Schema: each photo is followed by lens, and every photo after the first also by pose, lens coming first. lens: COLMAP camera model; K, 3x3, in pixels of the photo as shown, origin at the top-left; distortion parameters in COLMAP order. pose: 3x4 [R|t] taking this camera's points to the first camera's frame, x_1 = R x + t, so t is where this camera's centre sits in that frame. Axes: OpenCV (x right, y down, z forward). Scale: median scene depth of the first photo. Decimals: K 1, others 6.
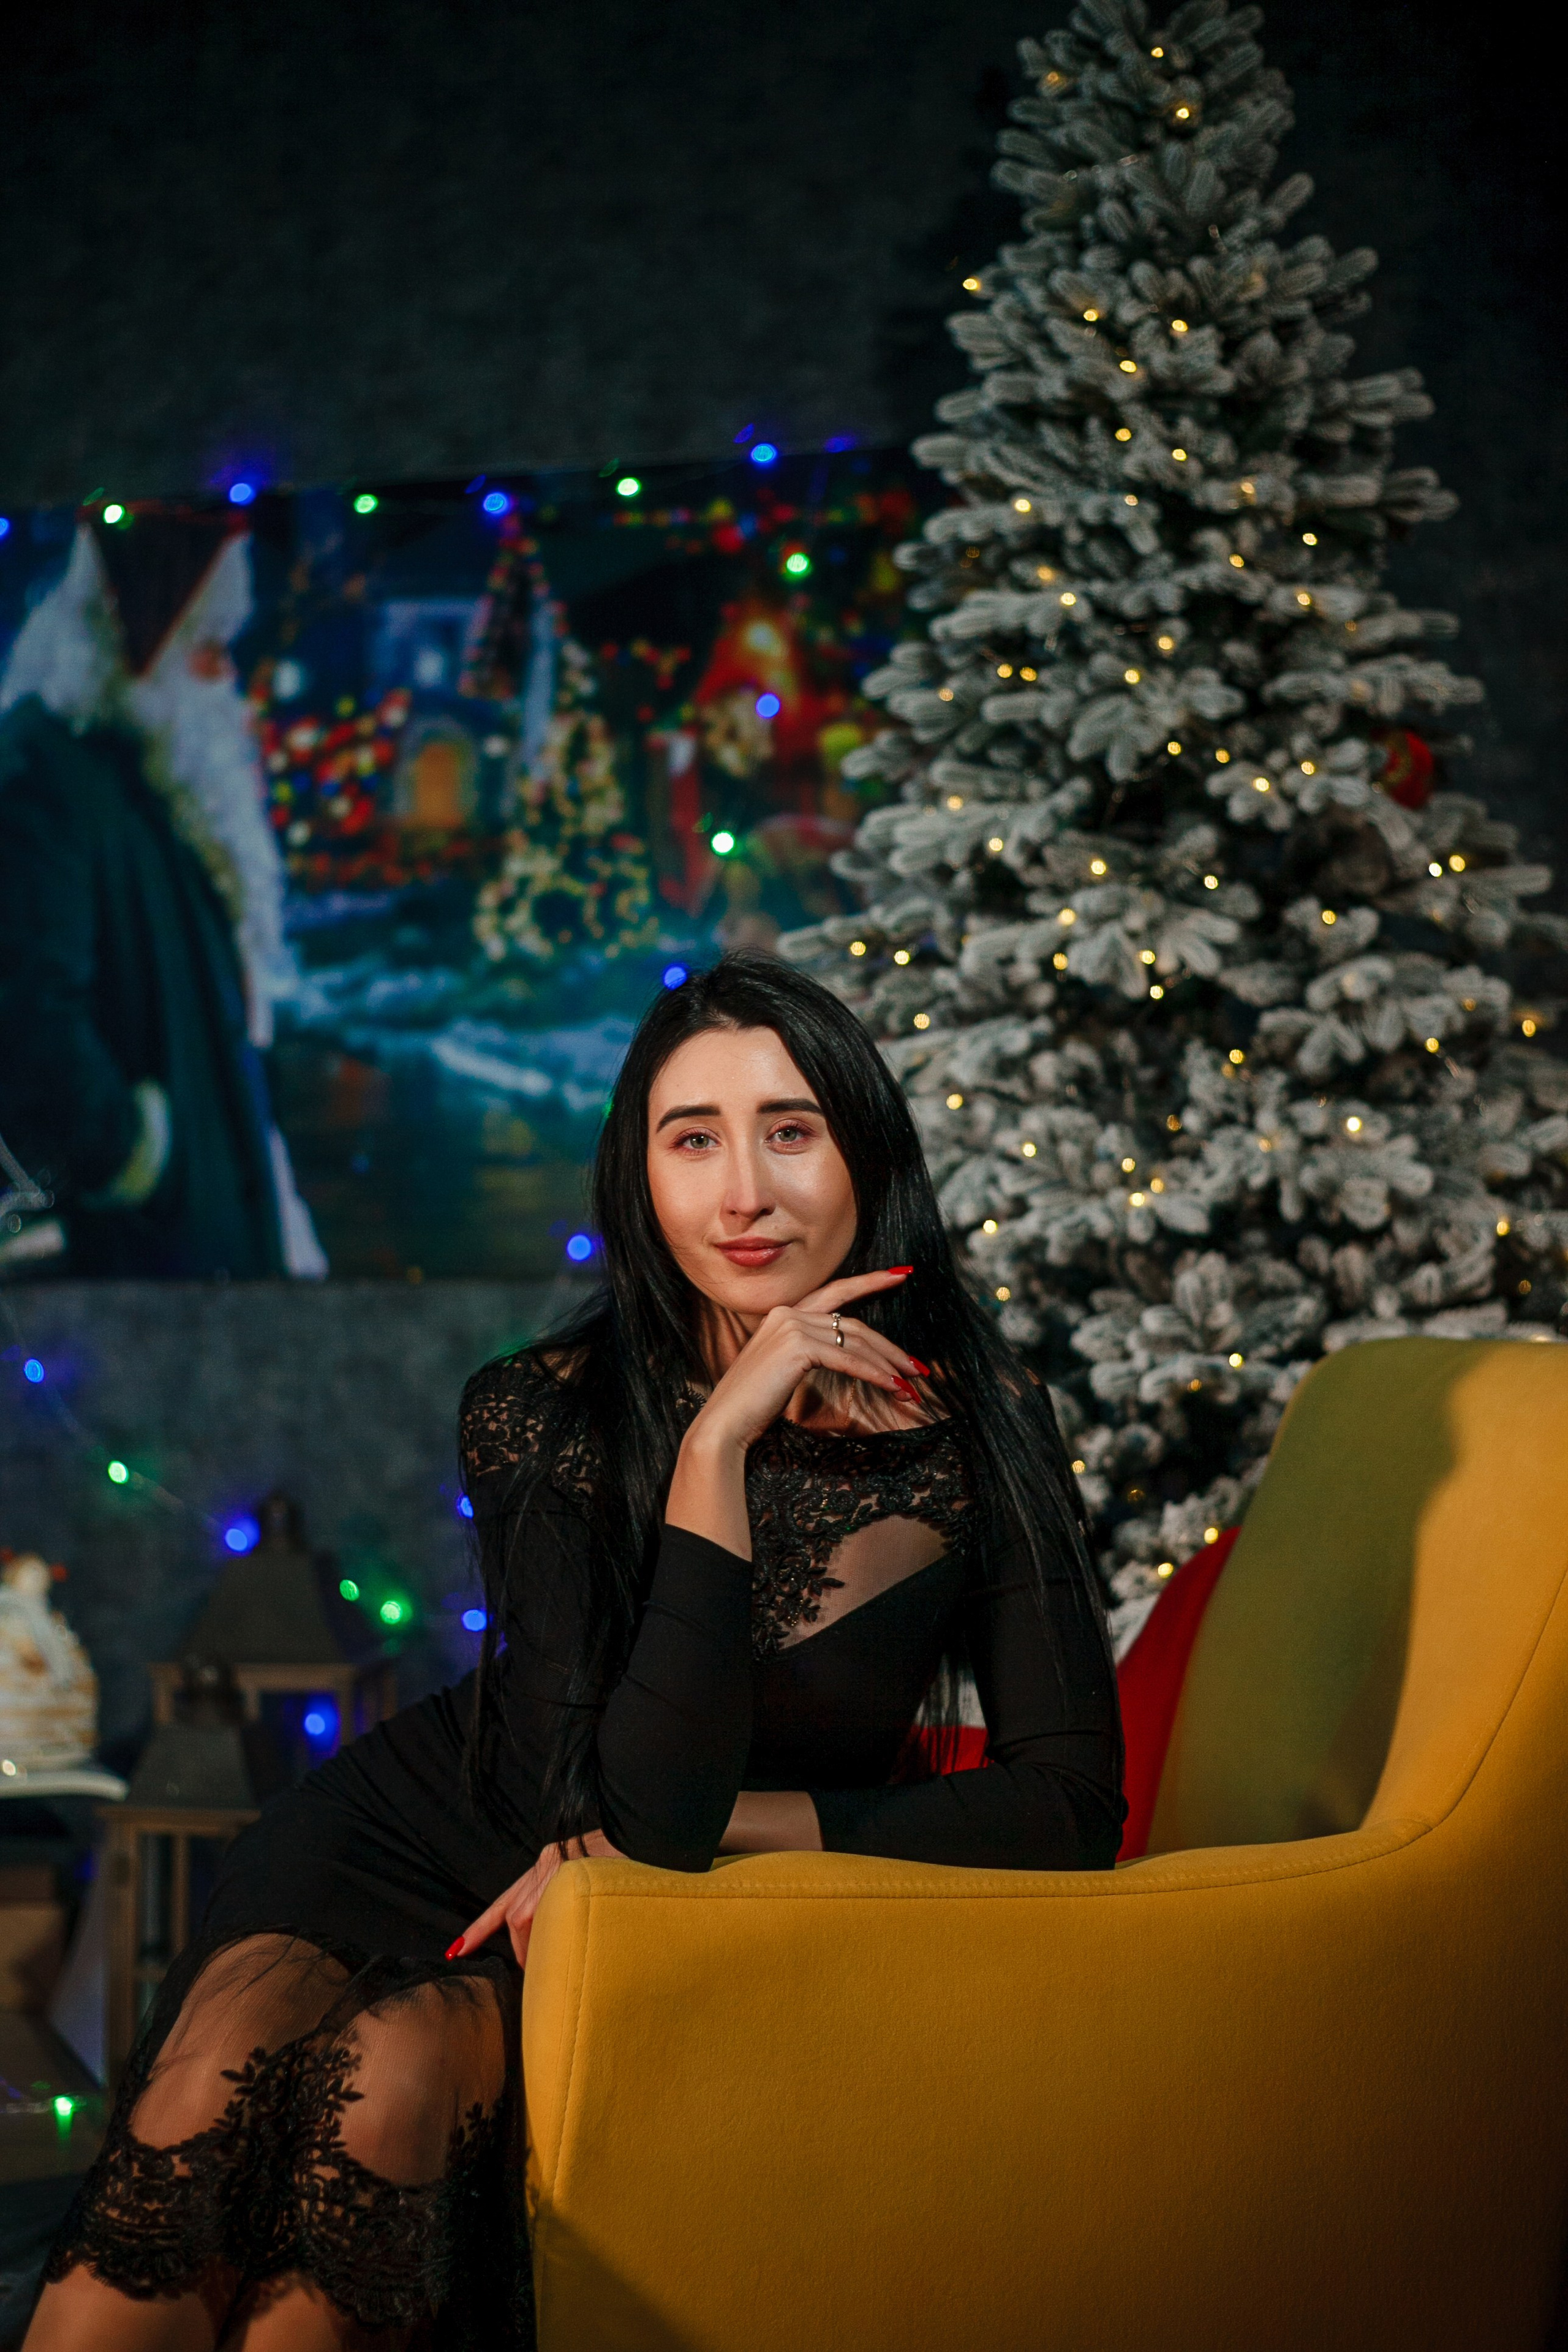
lens RADIAL K [[3363.0, 0, 759.9], [0, 3363.0, 1172.0], [0, 0, 1]] dist [-0.081472, 0.000000]
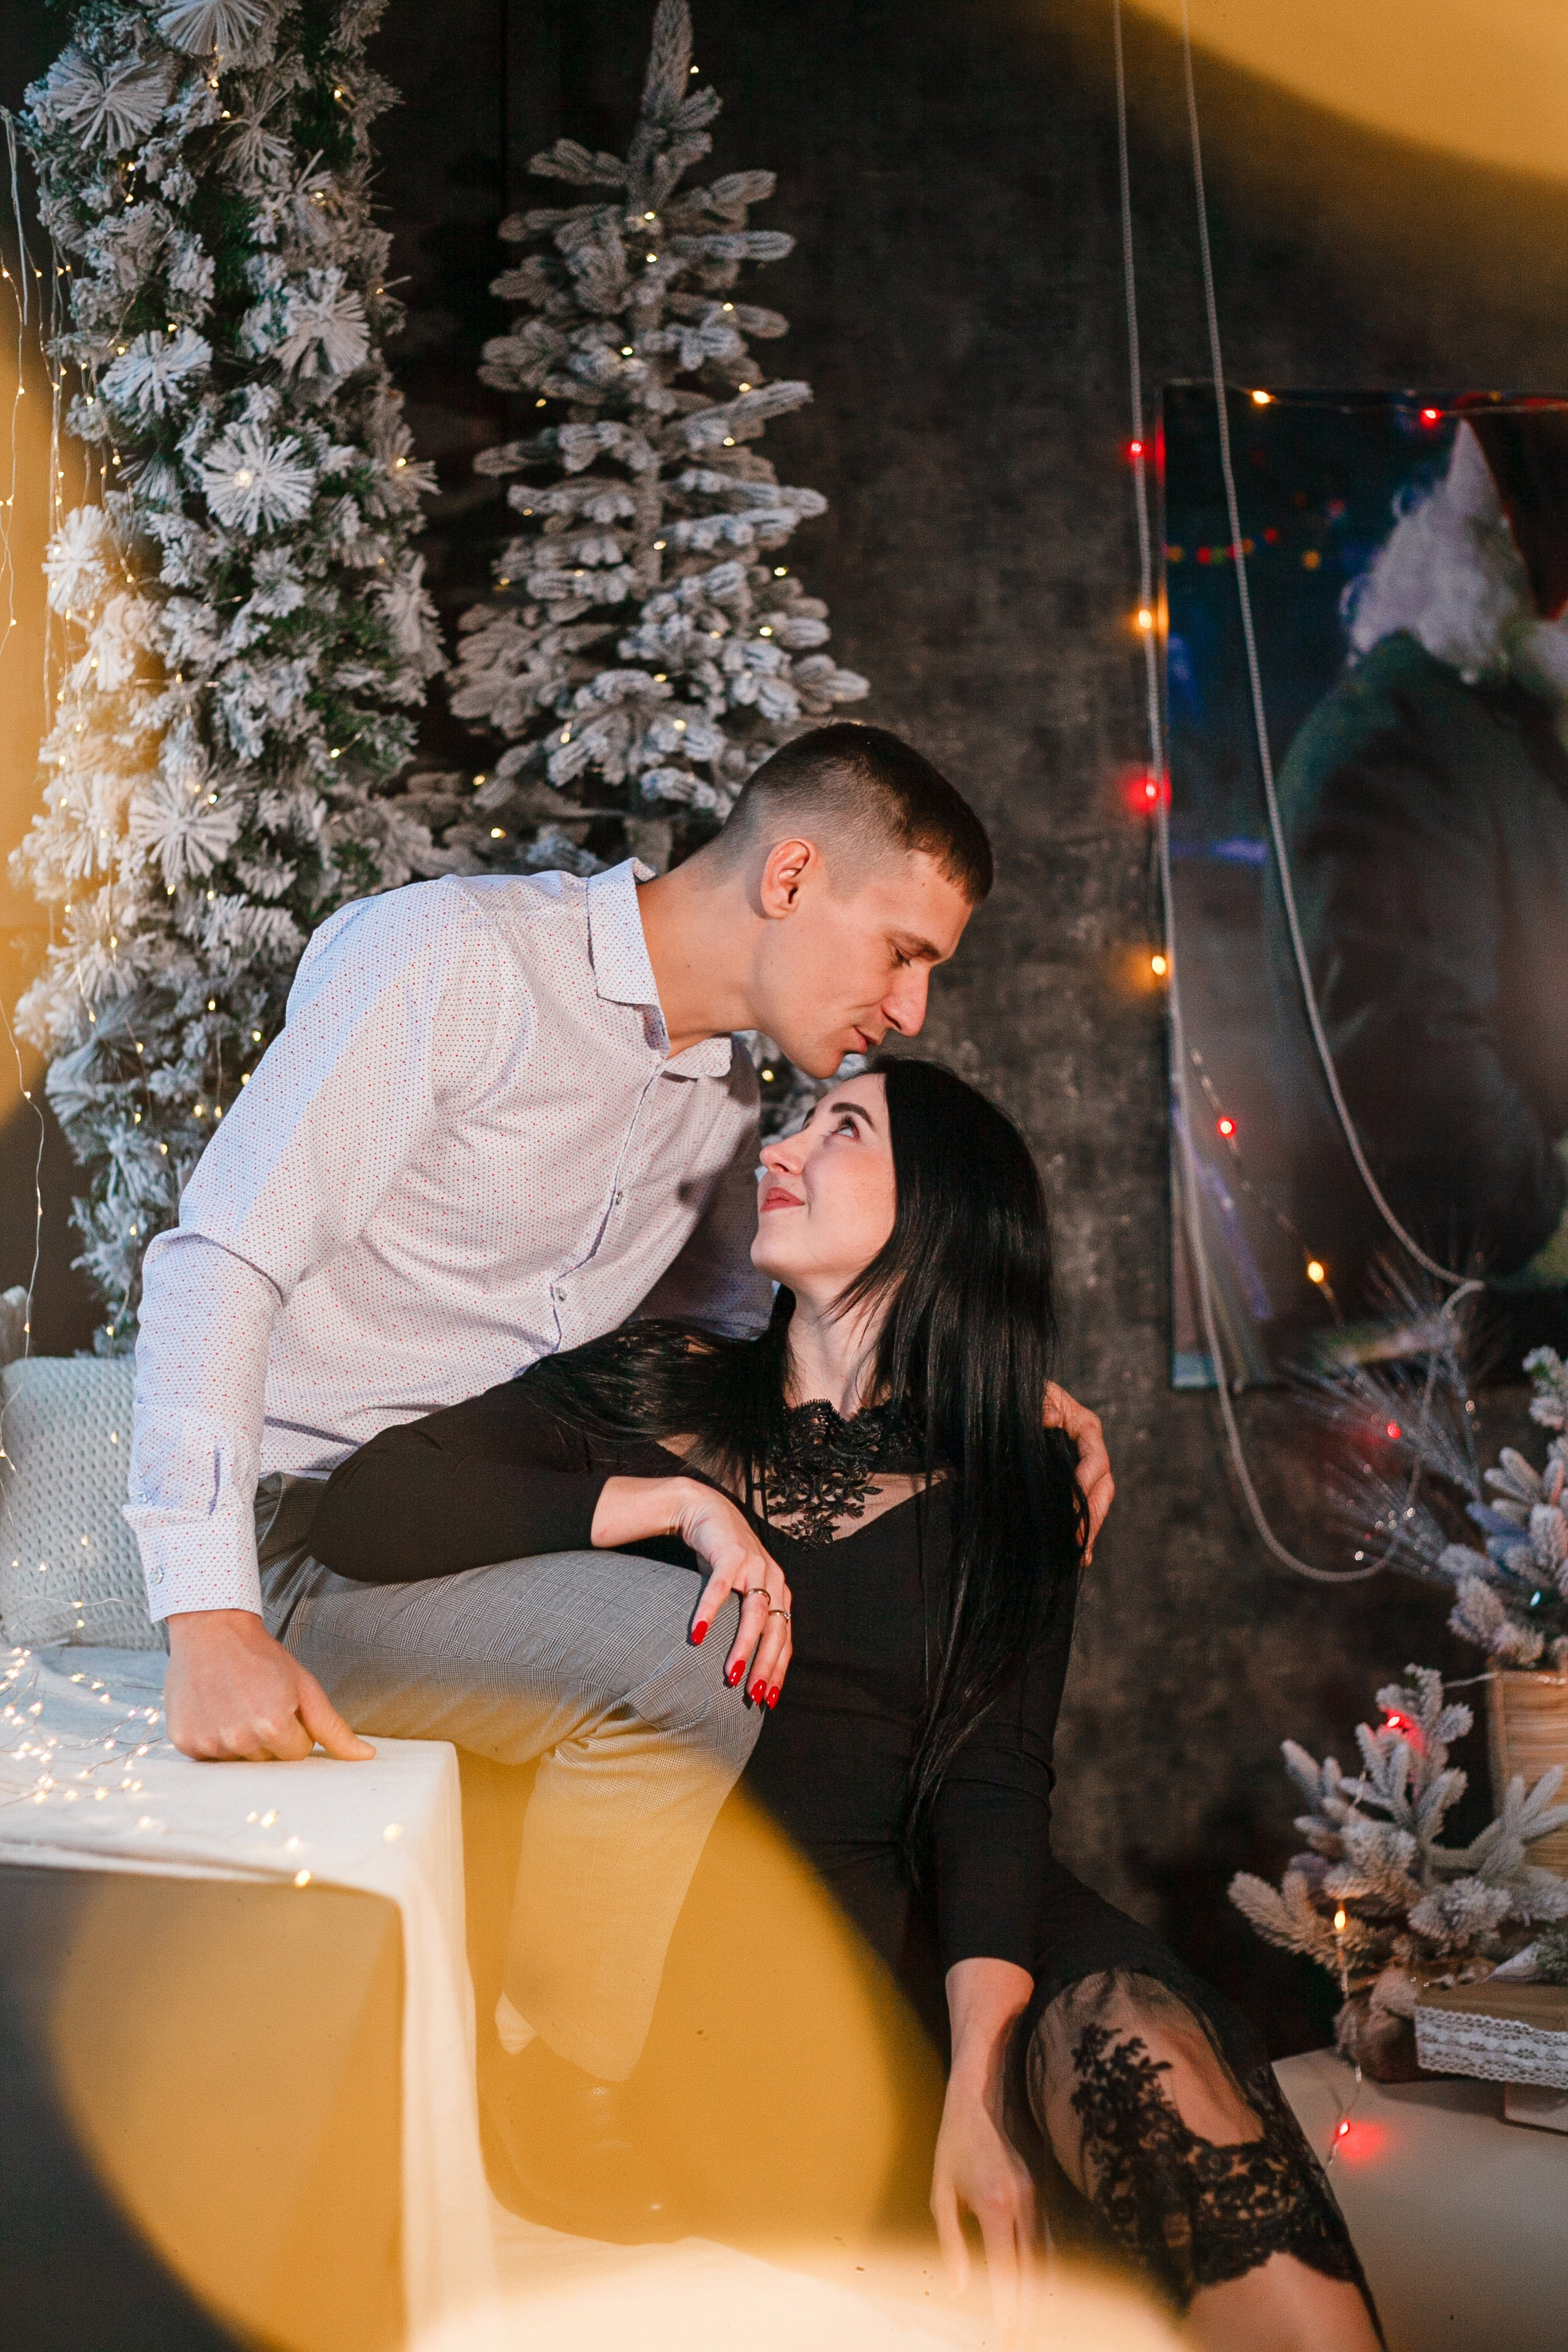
lens RADIAL K [[3363.0, 0, 793.1], [0, 3363.0, 1169.4], [0, 0, 1]] dist [-0.081472, 0.000000]
pose [[0.940788, 0.004449, 0.338967, -0.647563], [-0.005158, 0.999986, 0.001190, -0.018960], [-0.338957, -0.002868, 0.940797, 0.334232]]
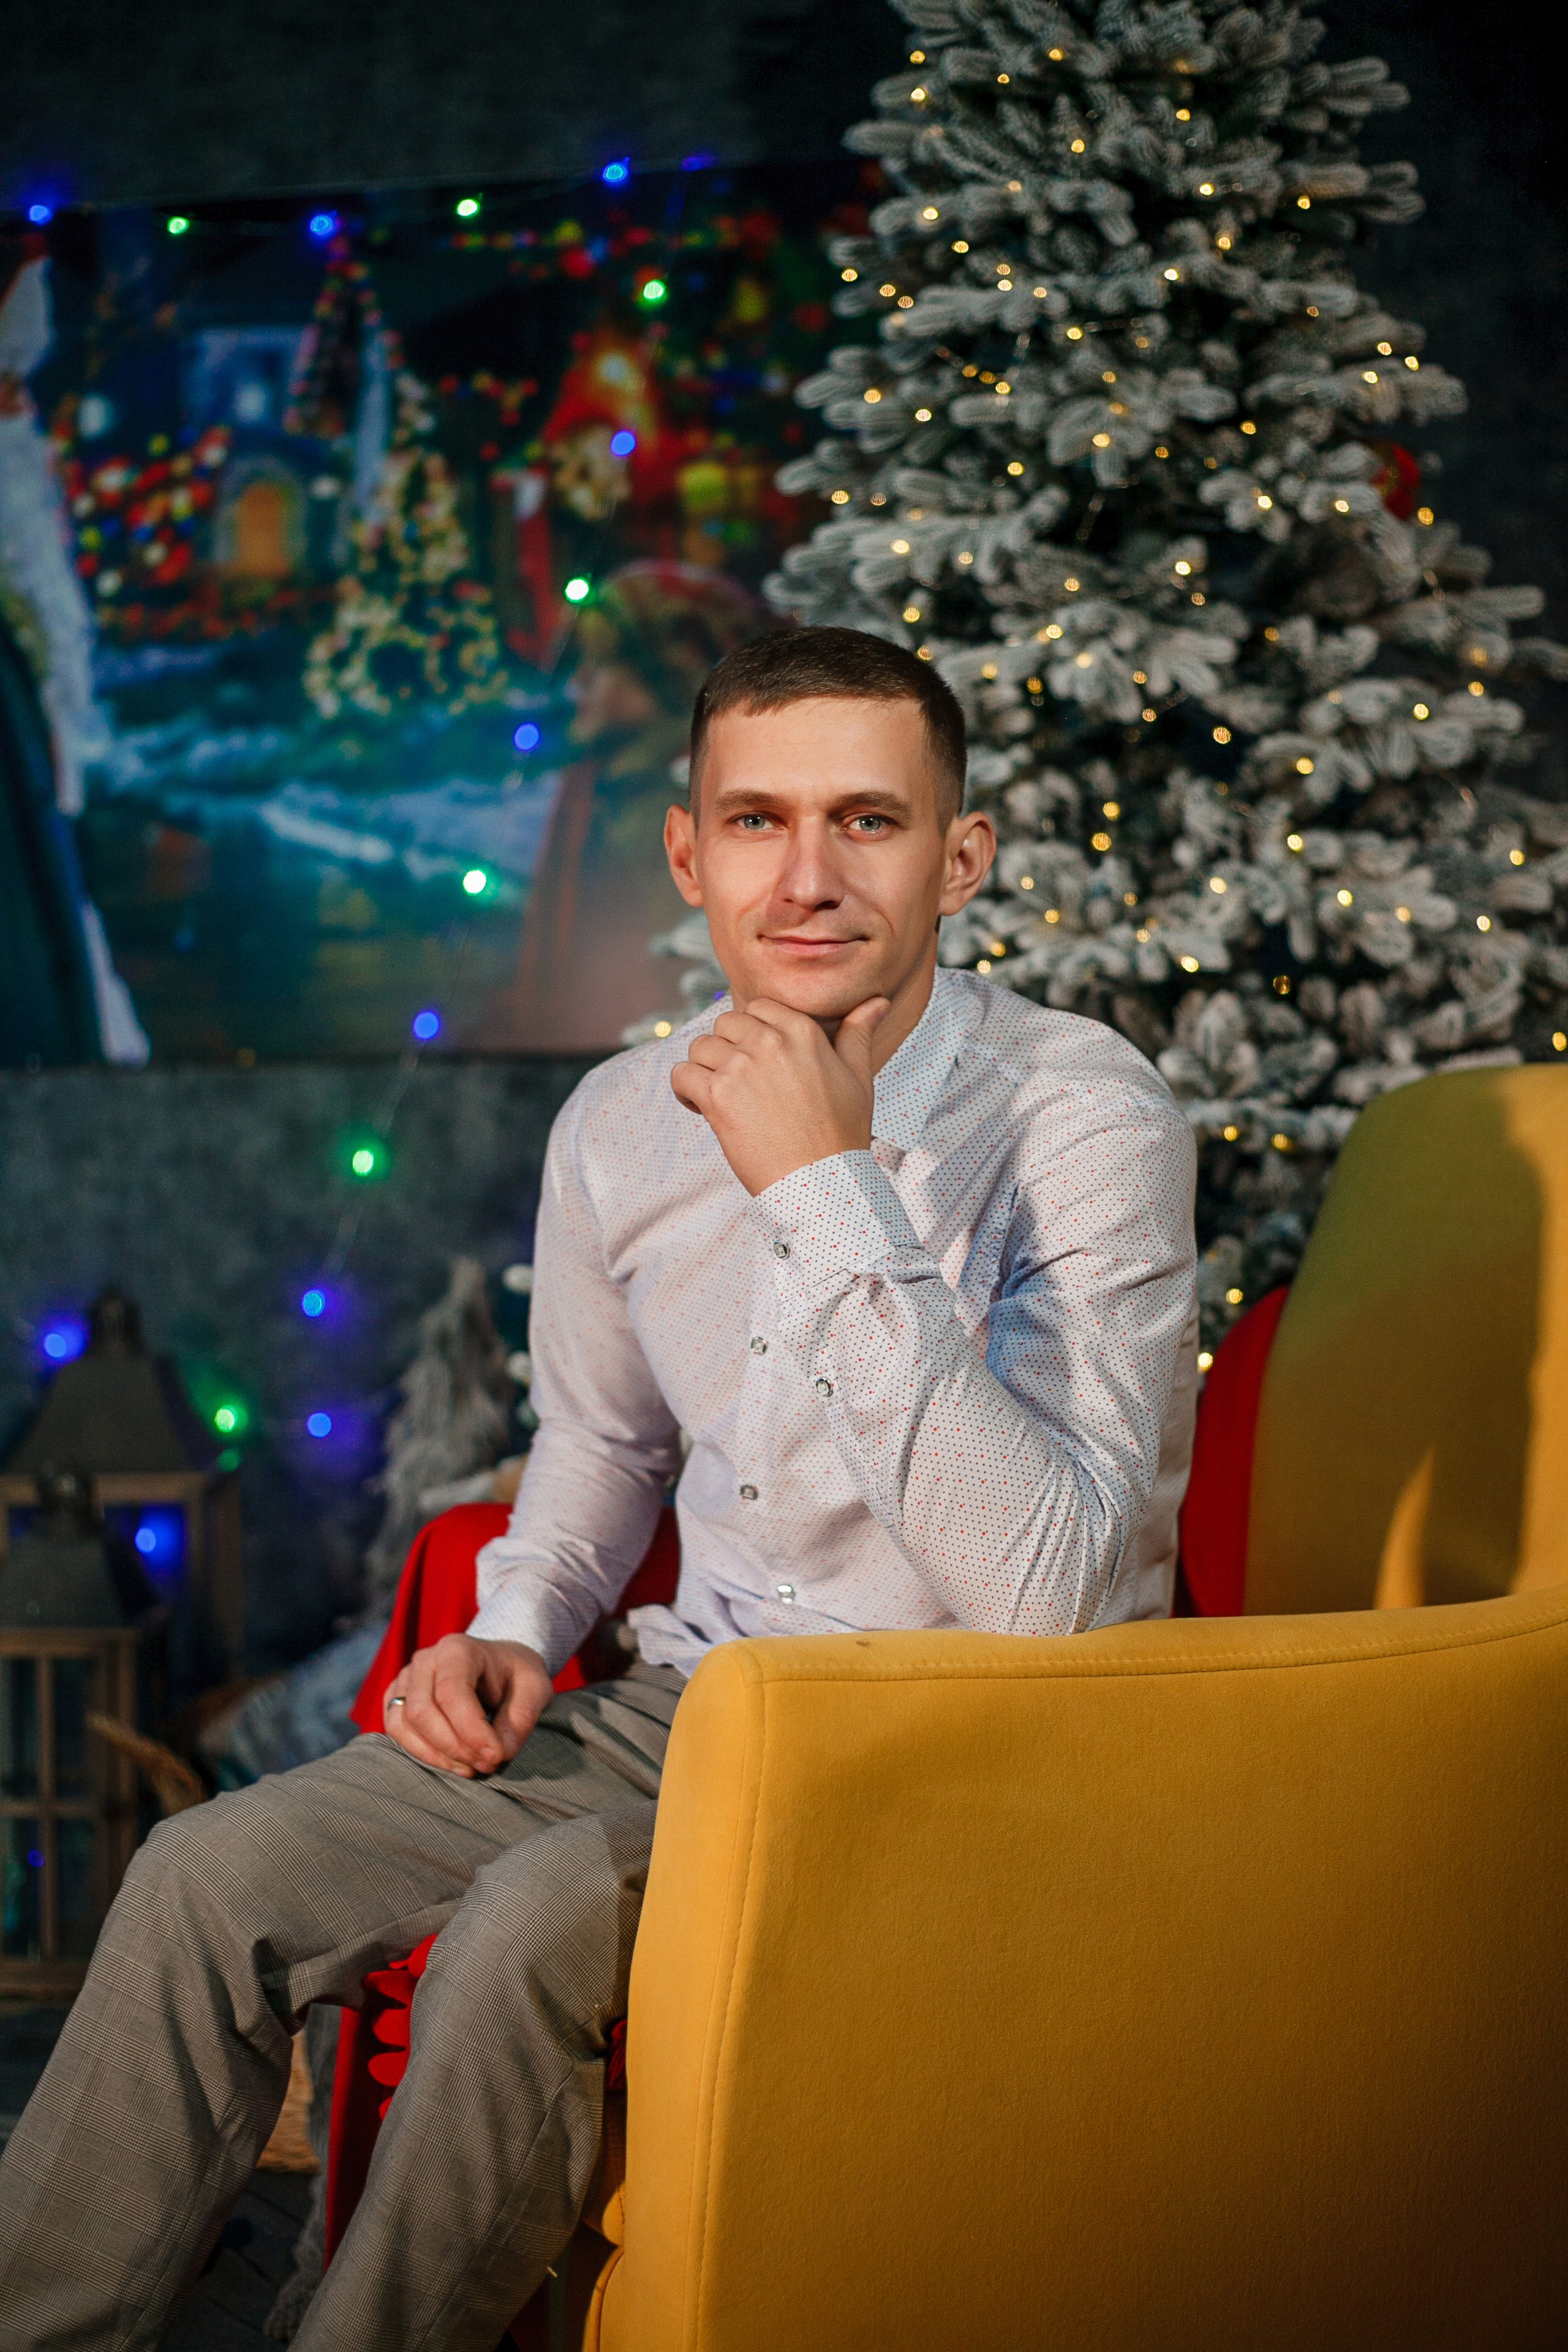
lens RADIAL K [[3363.0, 0, 780.4], [0, 3363.0, 1173.9], [0, 0, 1]] dist [-0.081472, 0.000000]
pose [[0.993704, -0.015462, 0.110963, -0.060073], [0.009789, 0.998626, 0.051486, 0.016515], [-0.111607, -0.050075, 0.992490, 0.058736]]
